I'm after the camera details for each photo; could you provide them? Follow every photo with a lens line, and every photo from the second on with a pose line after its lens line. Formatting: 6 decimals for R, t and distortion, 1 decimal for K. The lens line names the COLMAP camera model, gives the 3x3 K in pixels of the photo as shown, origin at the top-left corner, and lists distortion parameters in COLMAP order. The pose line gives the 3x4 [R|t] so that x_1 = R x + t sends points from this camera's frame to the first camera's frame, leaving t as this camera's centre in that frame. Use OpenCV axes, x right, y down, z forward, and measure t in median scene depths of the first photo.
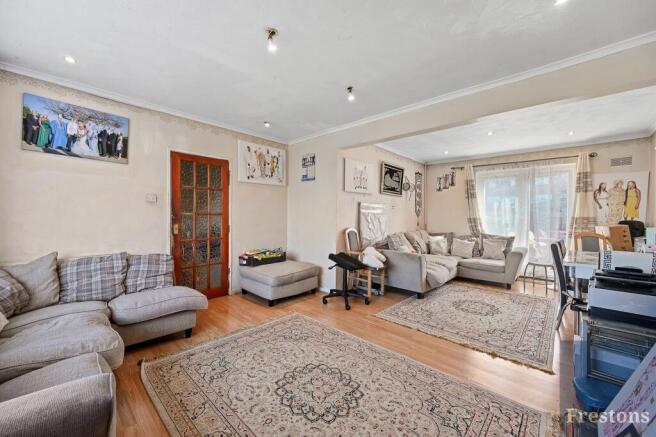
lens RADIAL K [[262.1, 0, 329.2], [0, 262.1, 216.8], [0, 0, 1]] dist [0.000354, -0.000185]
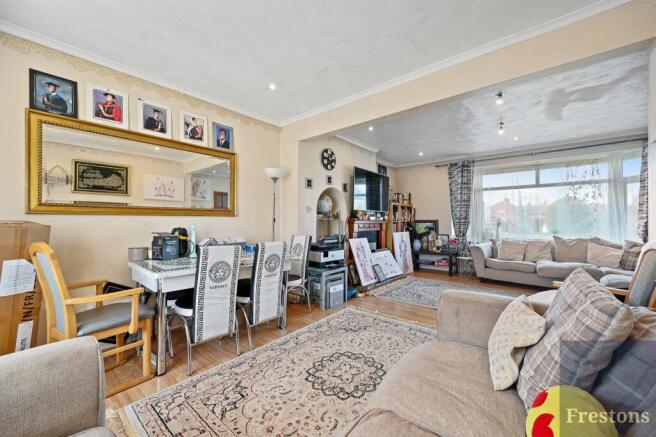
lens RADIAL K [[262.1, 0, 328.9], [0, 262.1, 220.1], [0, 0, 1]] dist [0.000354, -0.000185]
pose [[-0.998743, -0.013083, -0.048386, 0.786586], [-0.012951, 0.999911, -0.003051, 0.031016], [0.048422, -0.002420, -0.998824, 1.960194]]
